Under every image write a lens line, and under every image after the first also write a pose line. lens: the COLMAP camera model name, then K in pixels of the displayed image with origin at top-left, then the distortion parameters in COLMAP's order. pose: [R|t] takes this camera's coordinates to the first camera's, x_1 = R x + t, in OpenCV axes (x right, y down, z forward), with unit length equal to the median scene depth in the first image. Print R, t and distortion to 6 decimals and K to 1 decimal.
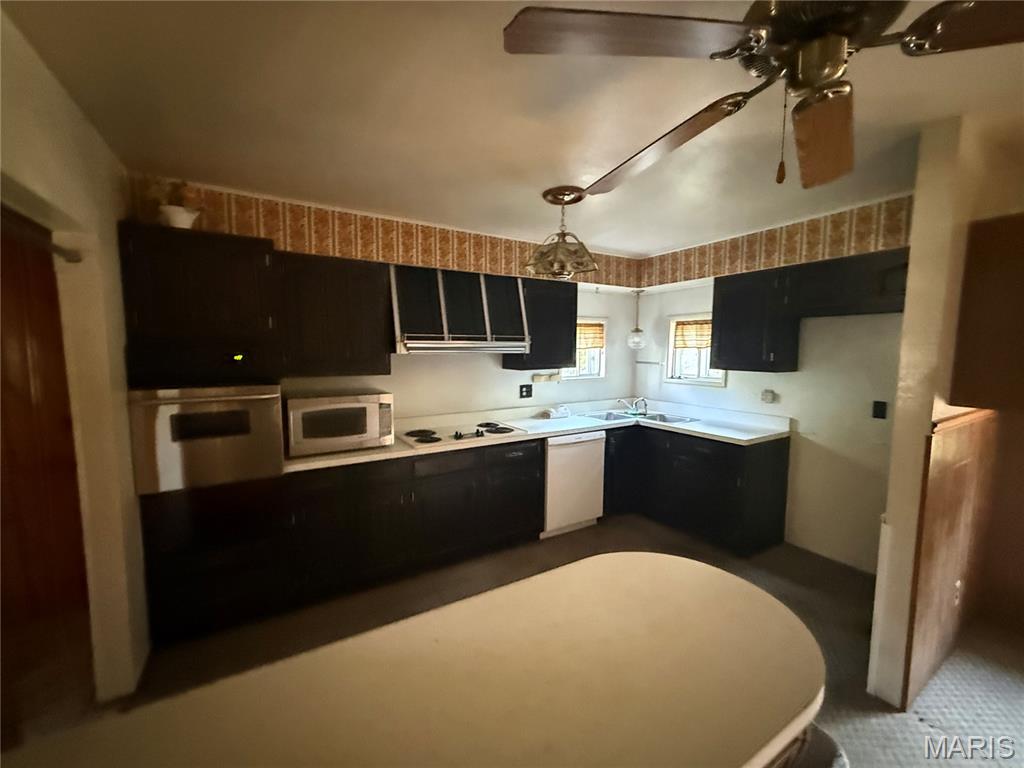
lens RADIAL K [[412.3, 0, 507.8], [0, 412.3, 385.9], [0, 0, 1]] dist [0.001293, 0.000161]
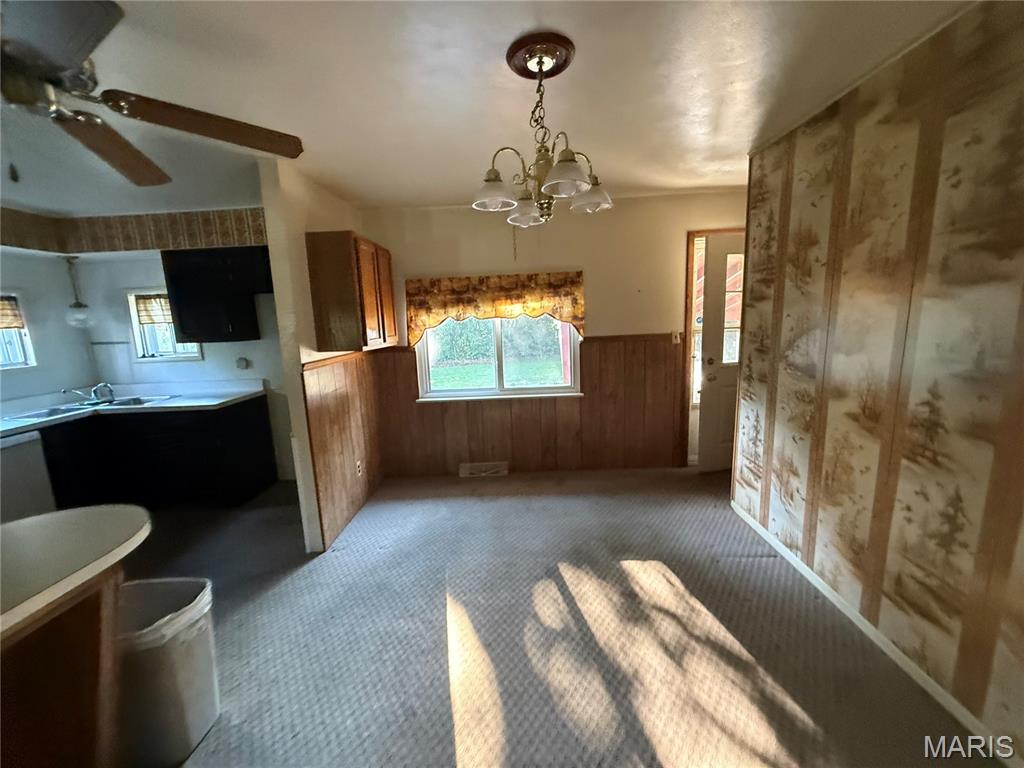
lens RADIAL K [[412.3, 0, 507.8], [0, 412.3, 385.9], [0, 0, 1]] dist [0.001293, 0.000161]
pose [[0.535429, -0.168819, 0.827536, 0.069639], [0.118139, 0.985157, 0.124536, 0.029584], [-0.836277, 0.031084, 0.547425, -0.213212]]
